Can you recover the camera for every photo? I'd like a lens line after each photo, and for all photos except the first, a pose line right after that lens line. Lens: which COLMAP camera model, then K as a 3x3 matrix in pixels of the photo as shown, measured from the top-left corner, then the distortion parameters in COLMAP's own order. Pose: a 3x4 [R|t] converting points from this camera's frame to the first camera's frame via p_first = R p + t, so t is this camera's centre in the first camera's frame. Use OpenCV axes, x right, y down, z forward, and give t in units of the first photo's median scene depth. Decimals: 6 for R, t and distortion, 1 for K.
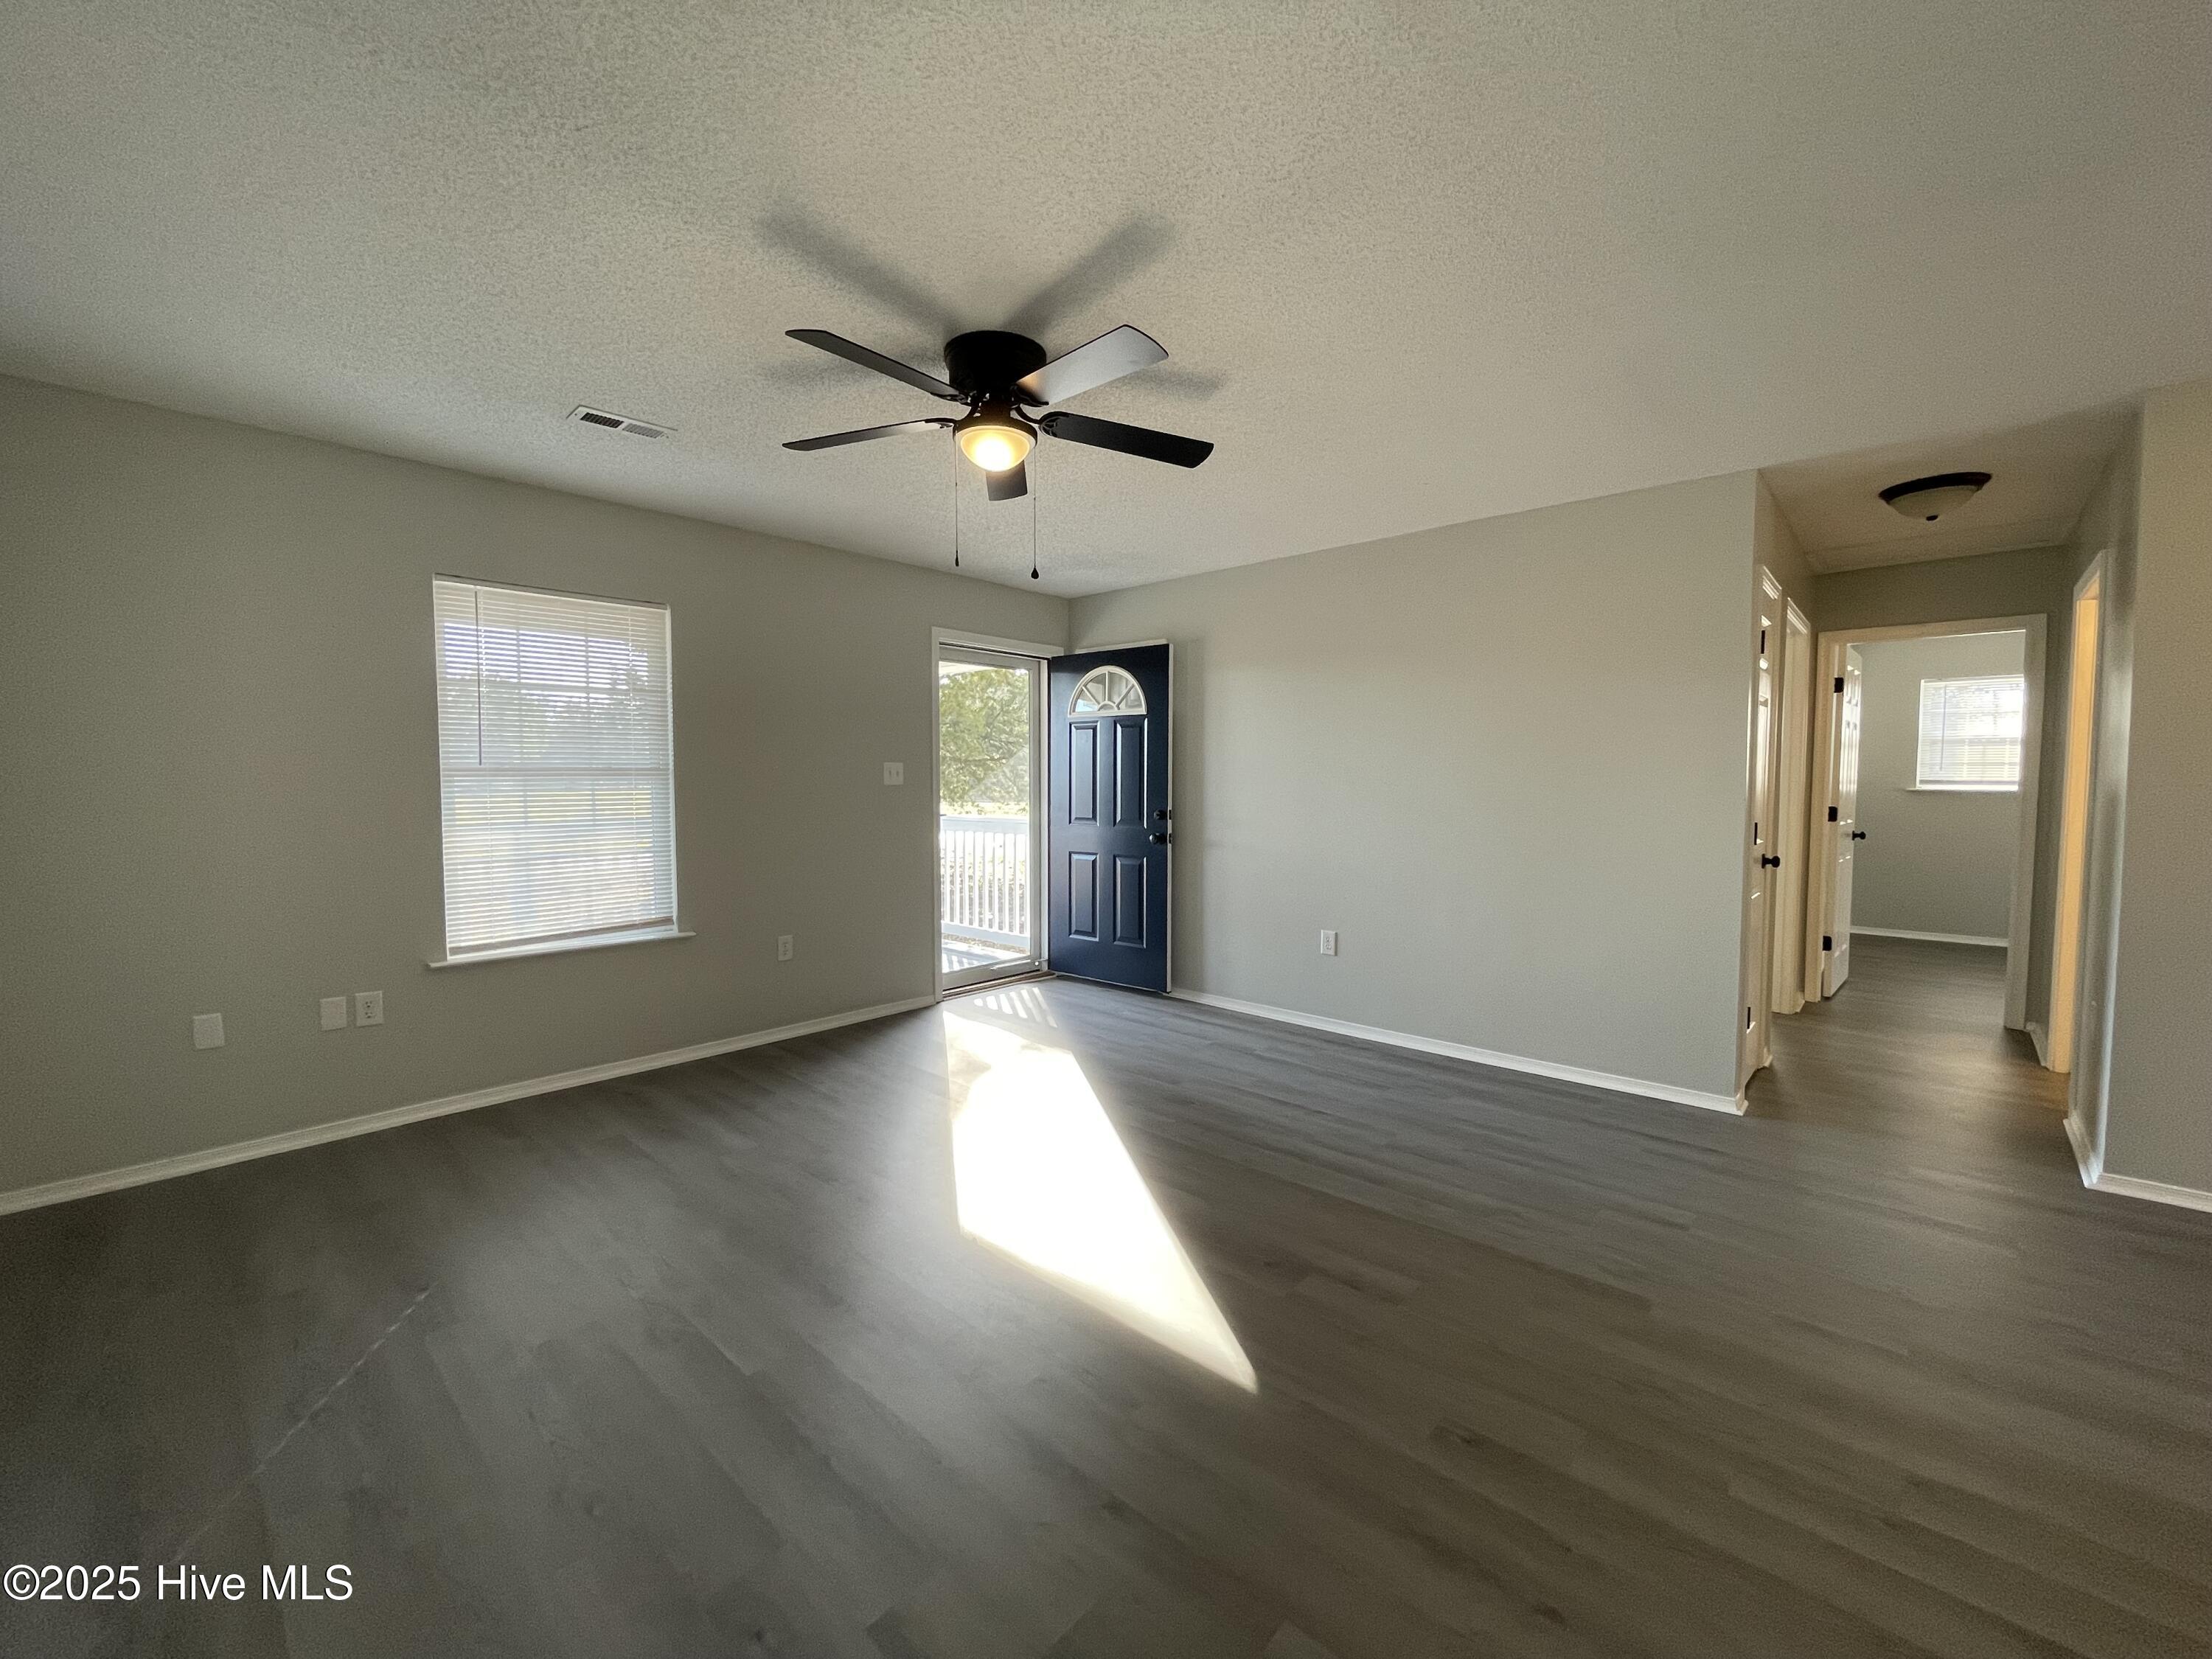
lens RADIAL K [[890.6, 0, 1106.0], [0, 890.6, 829.5], [0, 0, 1]] dist [-0.000044, -0.000046]
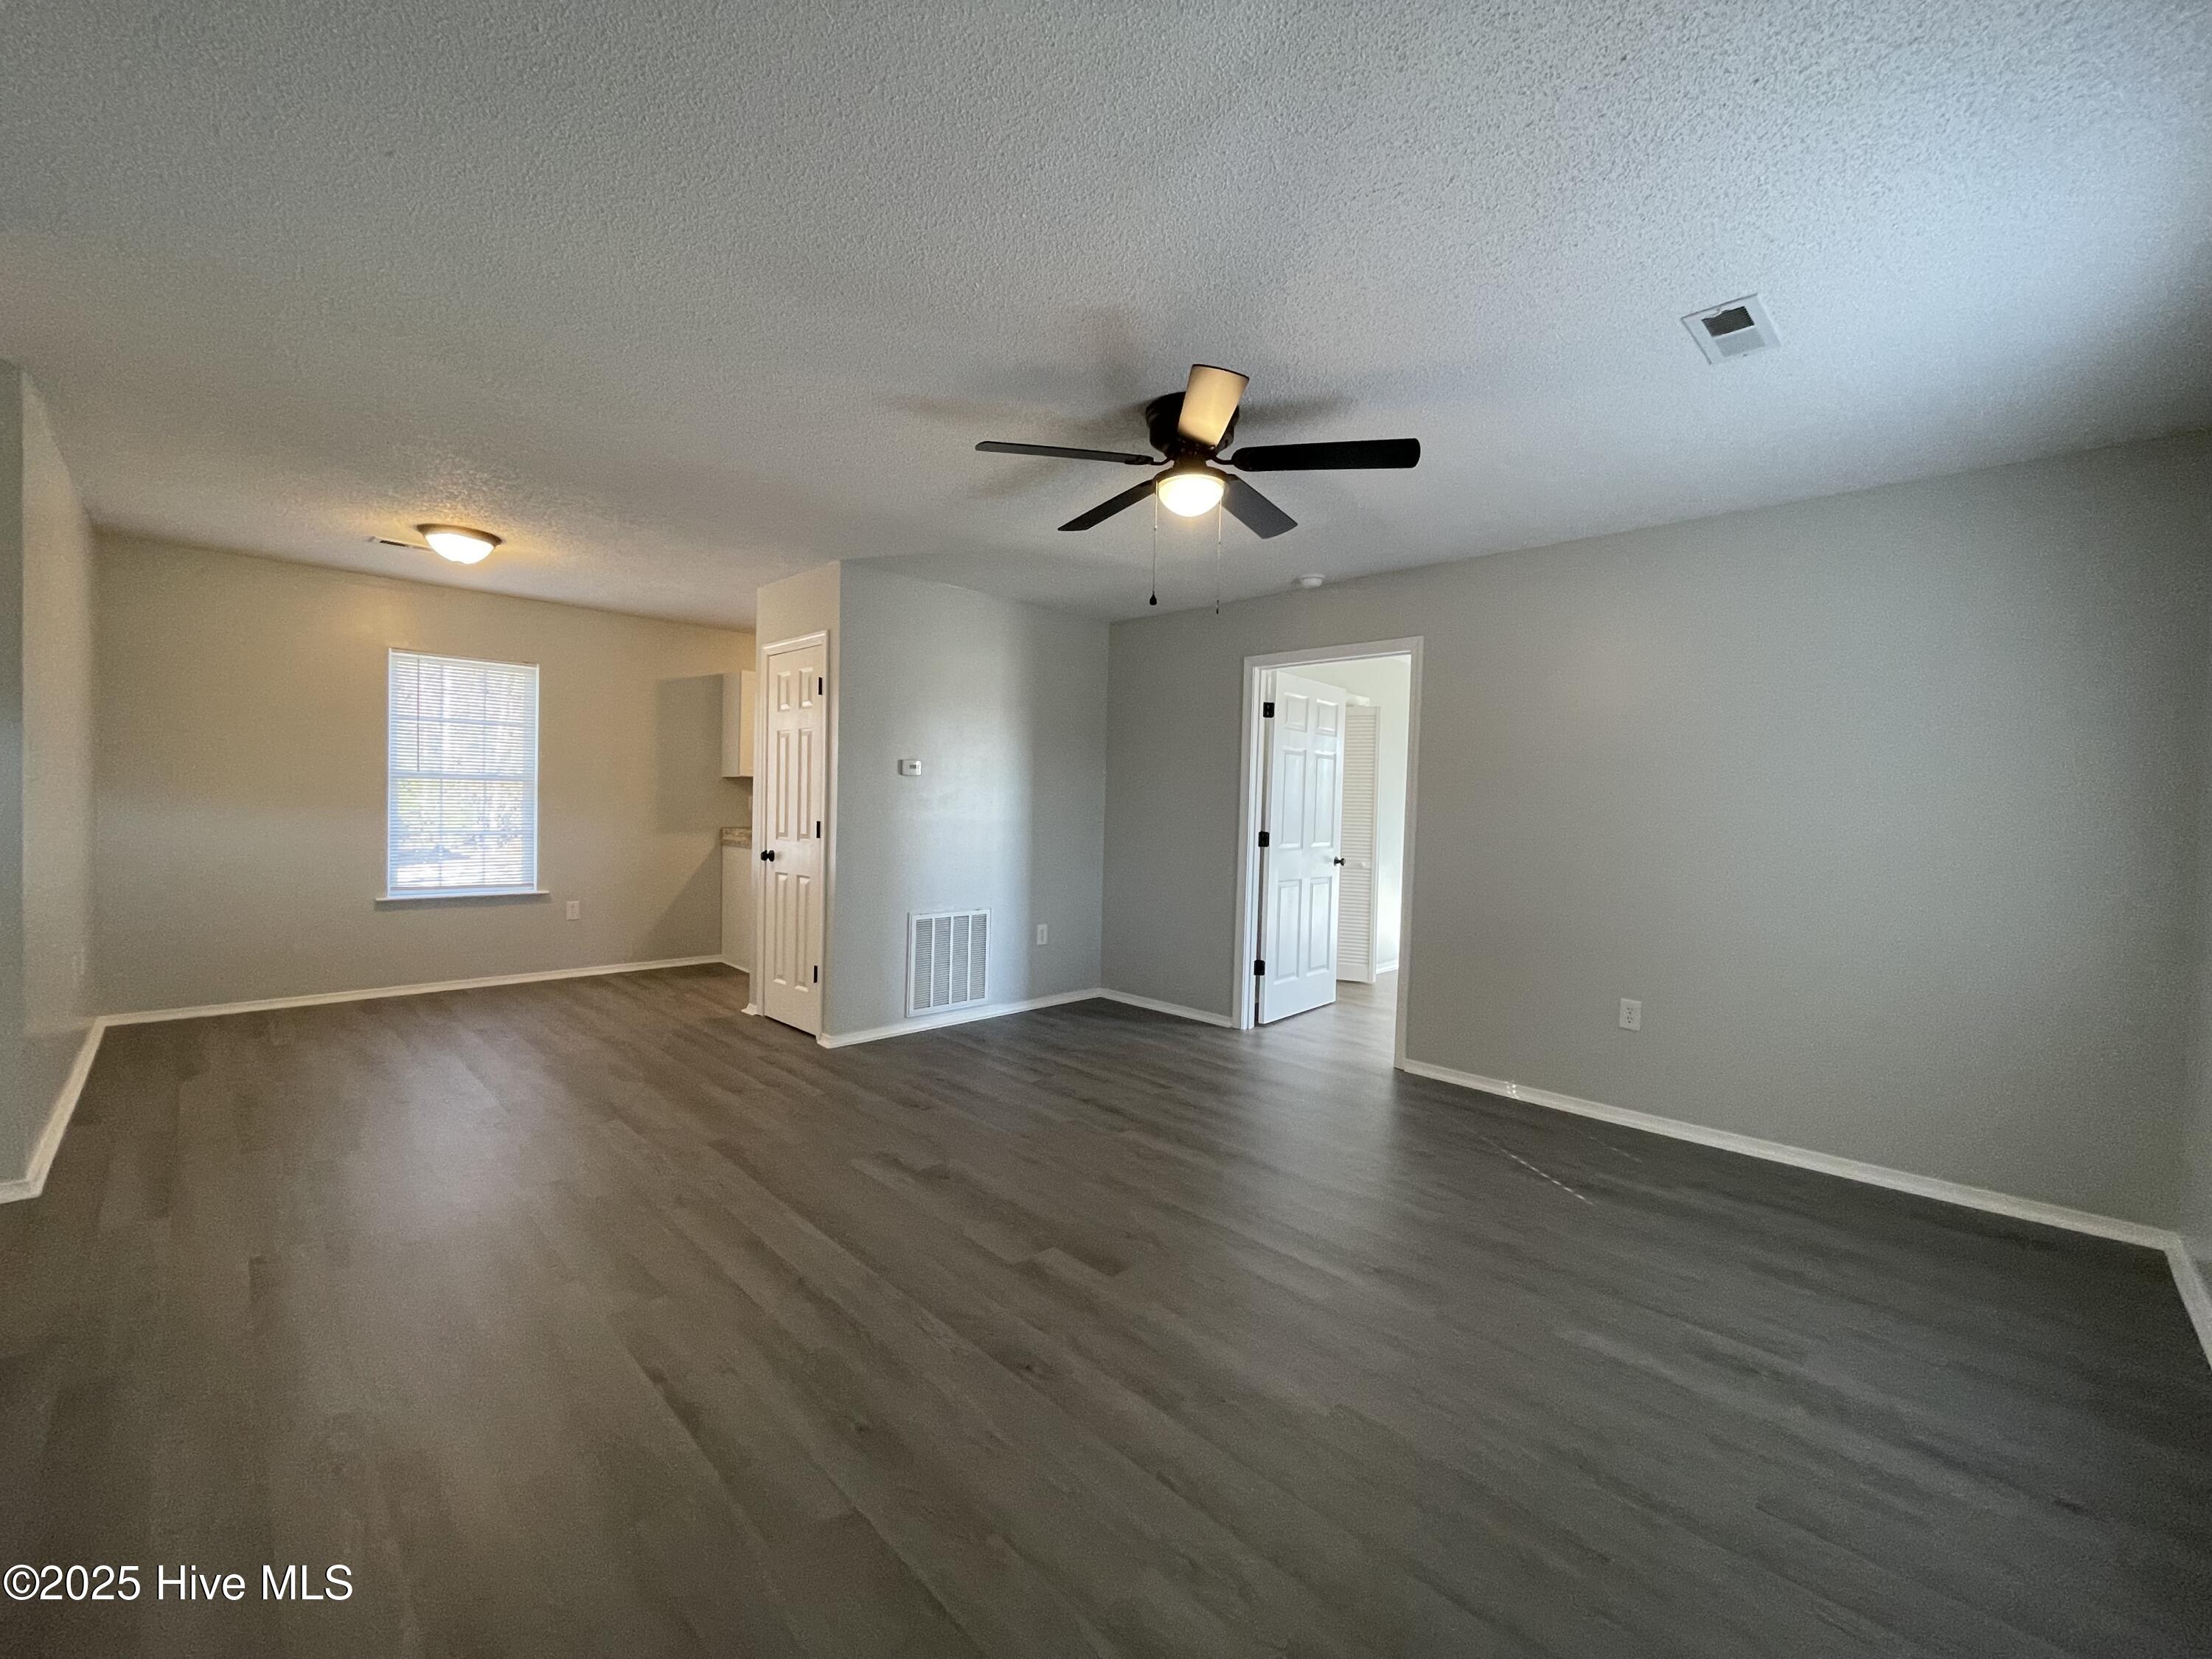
lens RADIAL K [[890.6, 0, 1106.0], [0, 890.6, 829.5], [0, 0, 1]] dist [-0.000044, -0.000046]
pose [[-0.998887, -0.028707, 0.037429, -0.077852], [-0.025527, 0.996237, 0.082832, -0.116950], [-0.039666, 0.081784, -0.995860, 2.232043]]
